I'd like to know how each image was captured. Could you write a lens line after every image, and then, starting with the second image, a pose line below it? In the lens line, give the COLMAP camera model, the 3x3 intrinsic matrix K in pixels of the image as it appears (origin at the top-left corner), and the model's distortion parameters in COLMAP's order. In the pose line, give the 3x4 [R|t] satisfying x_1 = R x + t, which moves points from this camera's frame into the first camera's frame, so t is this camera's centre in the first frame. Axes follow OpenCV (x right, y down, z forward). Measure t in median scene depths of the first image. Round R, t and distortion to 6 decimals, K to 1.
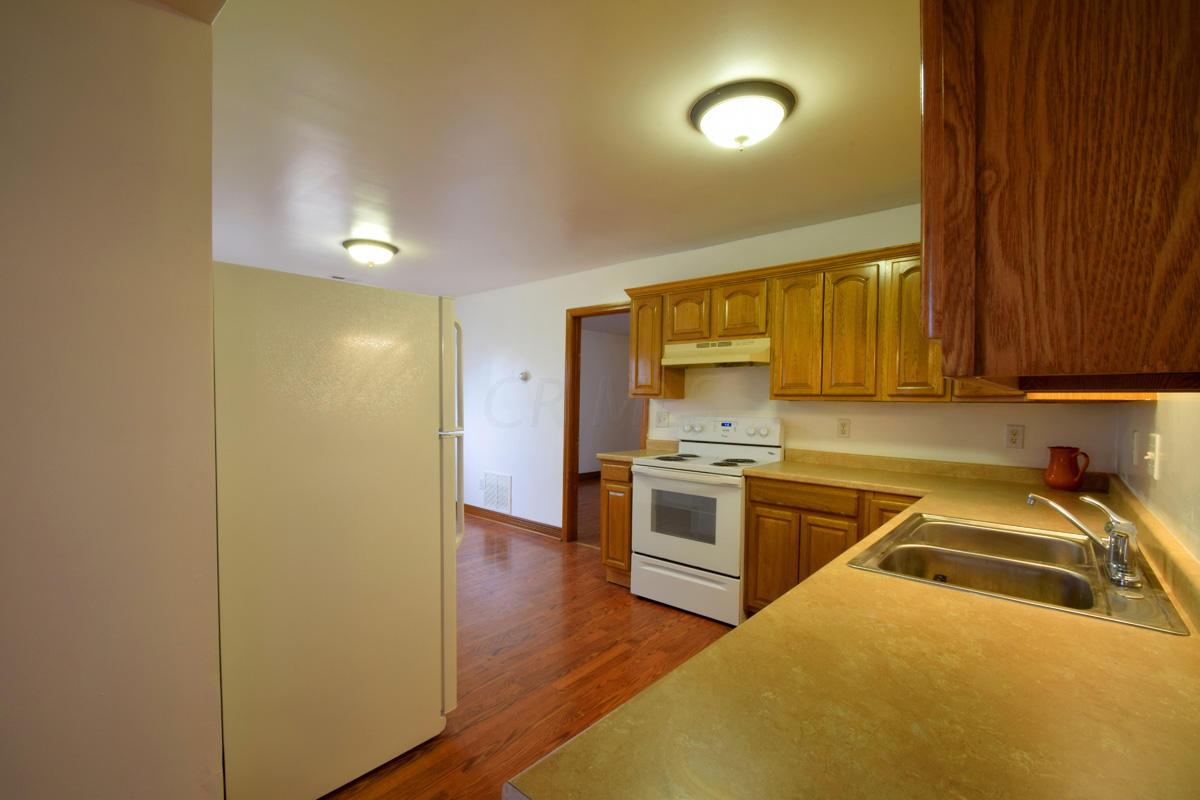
lens RADIAL K [[523.5, 0, 584.1], [0, 523.5, 406.6], [0, 0, 1]] dist [0.012235, -0.018074]
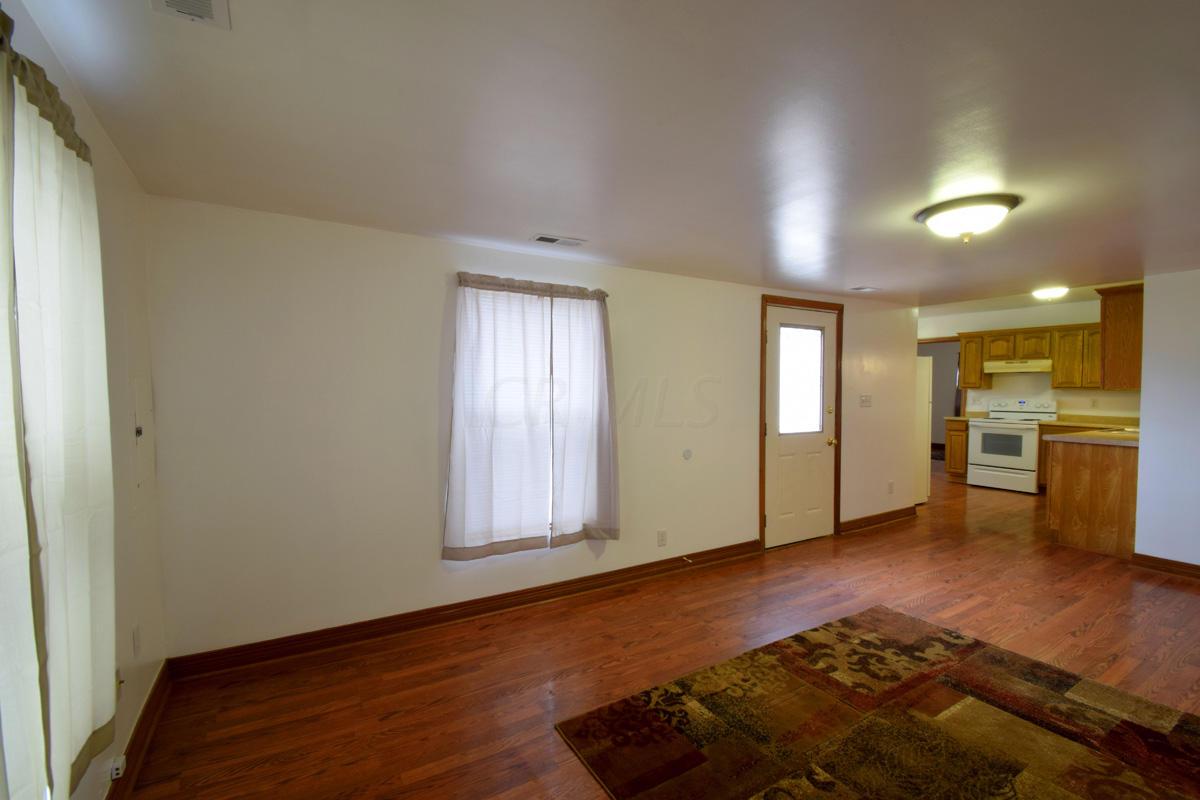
lens RADIAL K [[525.5, 0, 583.6], [0, 525.5, 407.0], [0, 0, 1]] dist [0.012415, -0.017877]
pose [[0.950114, 0.004122, -0.311875, -0.695976], [0.000000, 0.999913, 0.013217, 0.025726], [0.311902, -0.012558, 0.950031, -1.427074]]
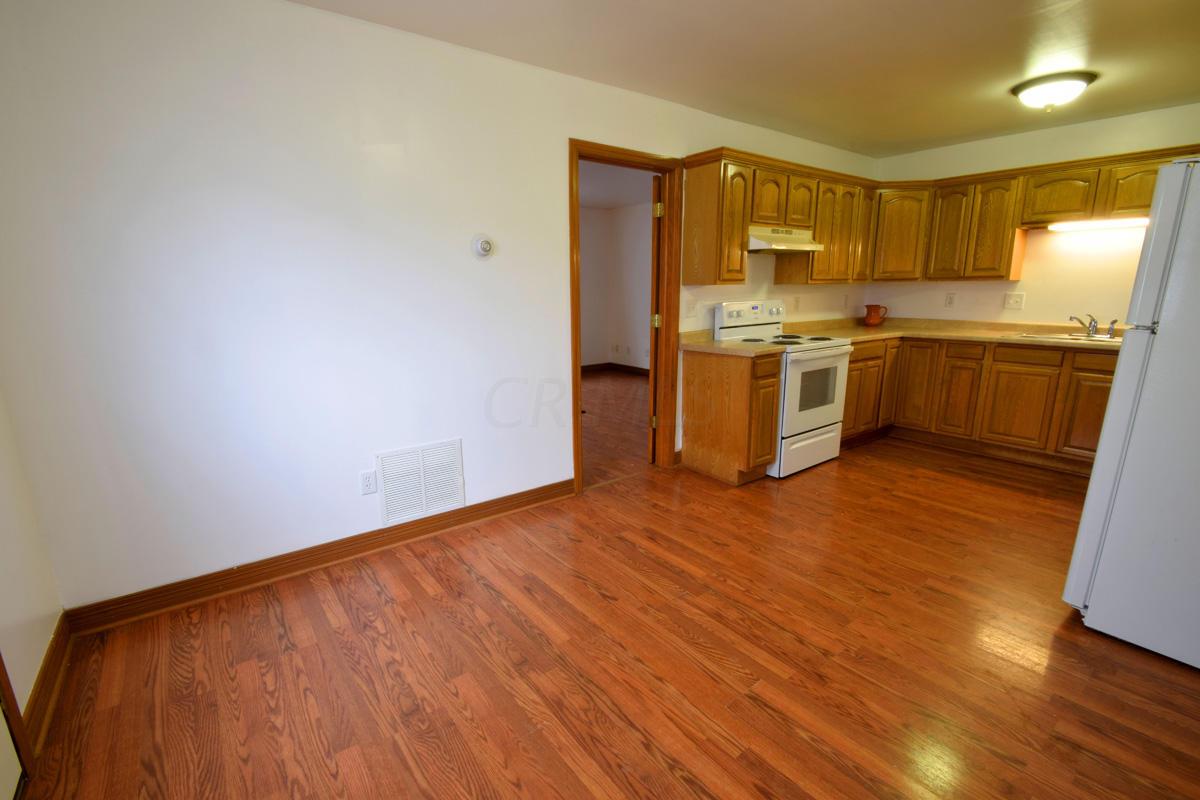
lens RADIAL K [[525.5, 0, 583.6], [0, 525.5, 407.0], [0, 0, 1]] dist [0.012415, -0.017877]
pose [[0.206587, -0.233047, 0.950269, -0.934135], [0.028145, 0.972233, 0.232315, -0.030999], [-0.978023, -0.021248, 0.207410, 1.157478]]
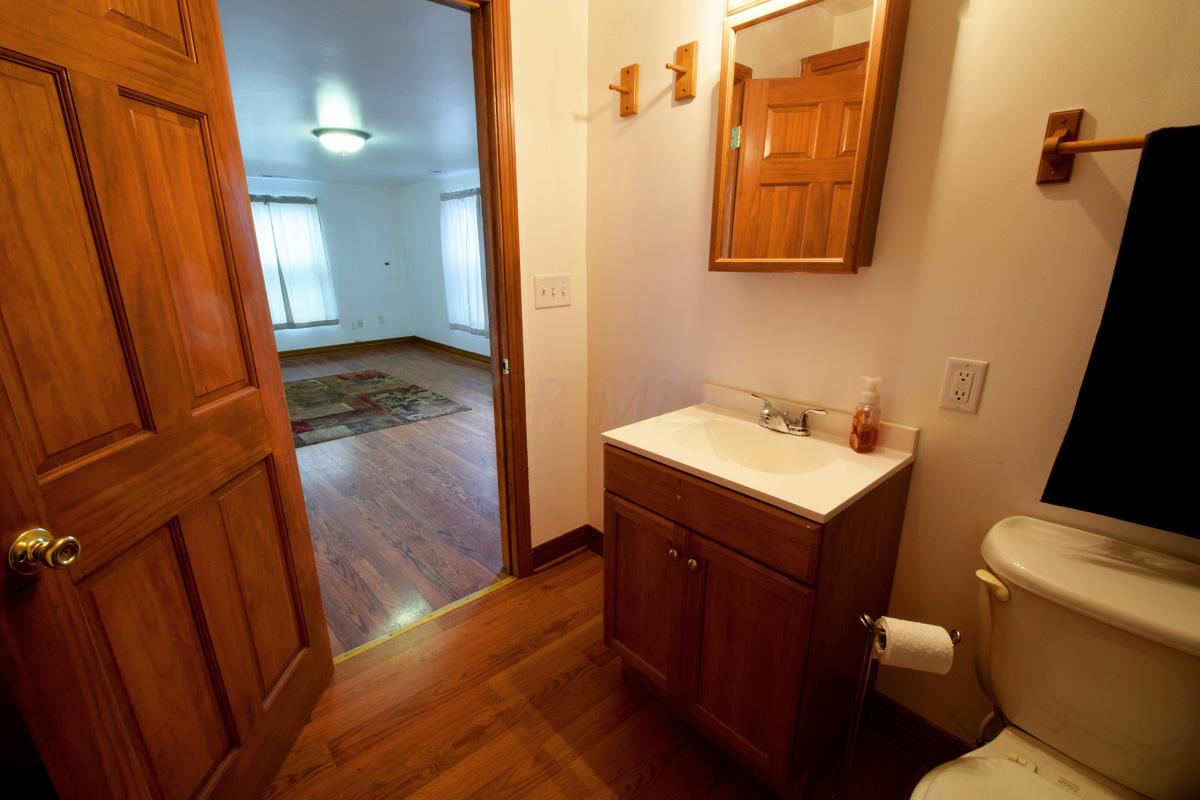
lens RADIAL K [[525.5, 0, 583.6], [0, 525.5, 407.0], [0, 0, 1]] dist [0.012415, -0.017877]
pose [[-0.129476, 0.276654, -0.952207, 0.753652], [-0.008478, 0.959946, 0.280056, 0.013721], [0.991546, 0.044333, -0.121944, 0.083944]]
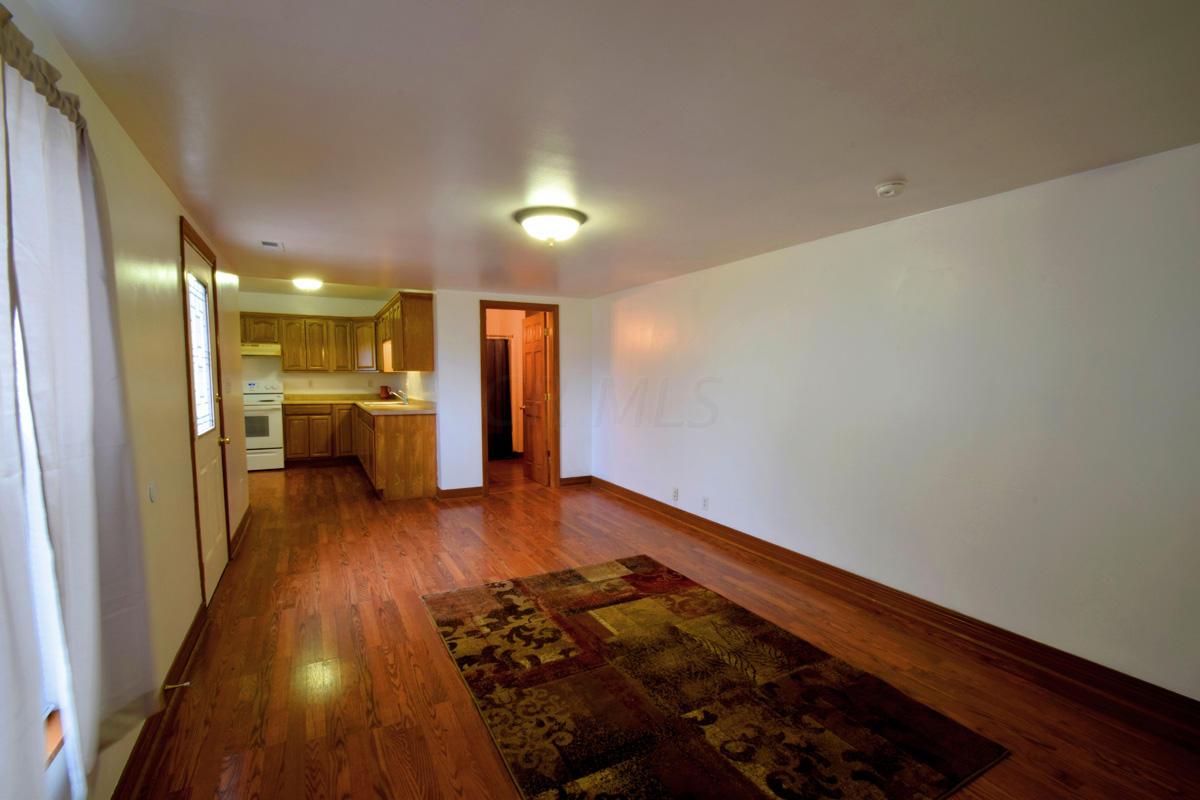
lens RADIAL K [[523.5, 0, 584.1], [0, 523.5, 406.6], [0, 0, 1]] dist [0.012235, -0.018074]
pose [[0.354699, -0.062894, 0.932863, -1.202272], [0.018684, 0.998012, 0.060183, 0.021496], [-0.934794, -0.003917, 0.355169, -0.942954]]
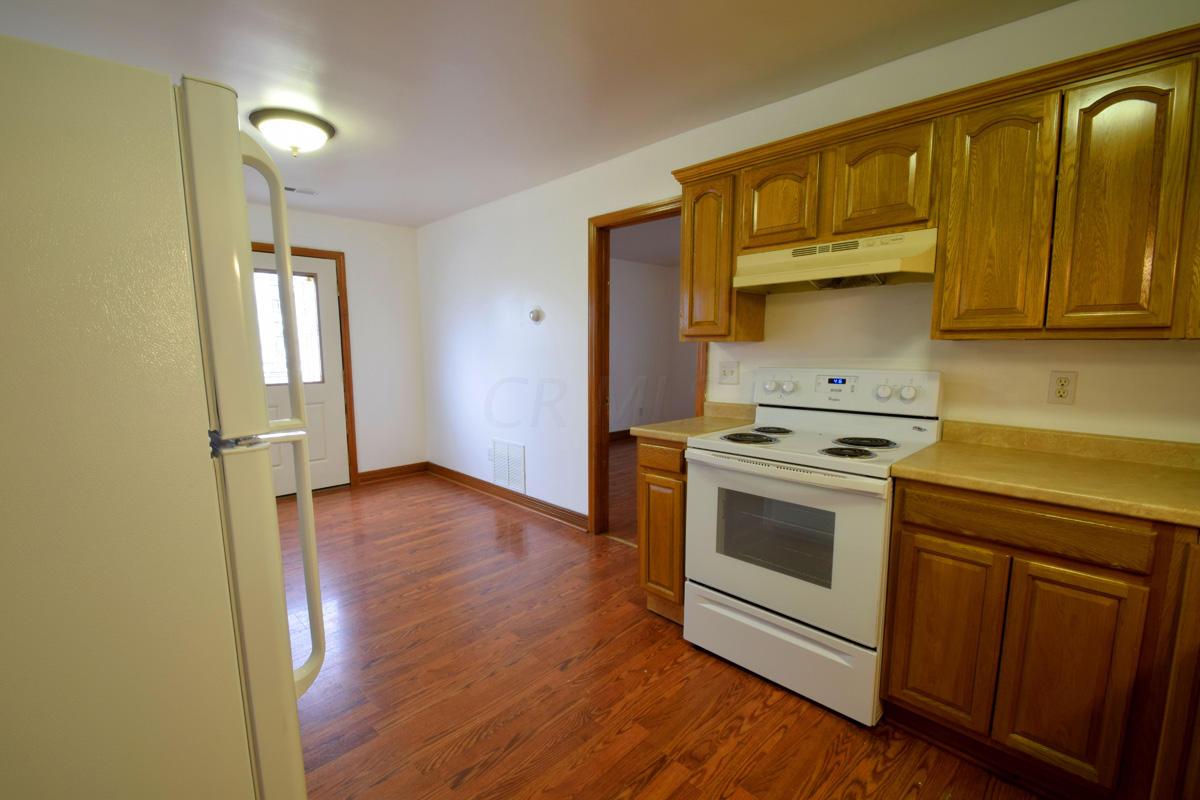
lens RADIAL K [[523.5, 0, 584.1], [0, 523.5, 406.6], [0, 0, 1]] dist [0.012235, -0.018074]
pose [[0.996686, -0.010963, -0.080609, 0.020201], [0.019279, 0.994481, 0.103131, -0.006047], [0.079034, -0.104343, 0.991396, 0.362542]]
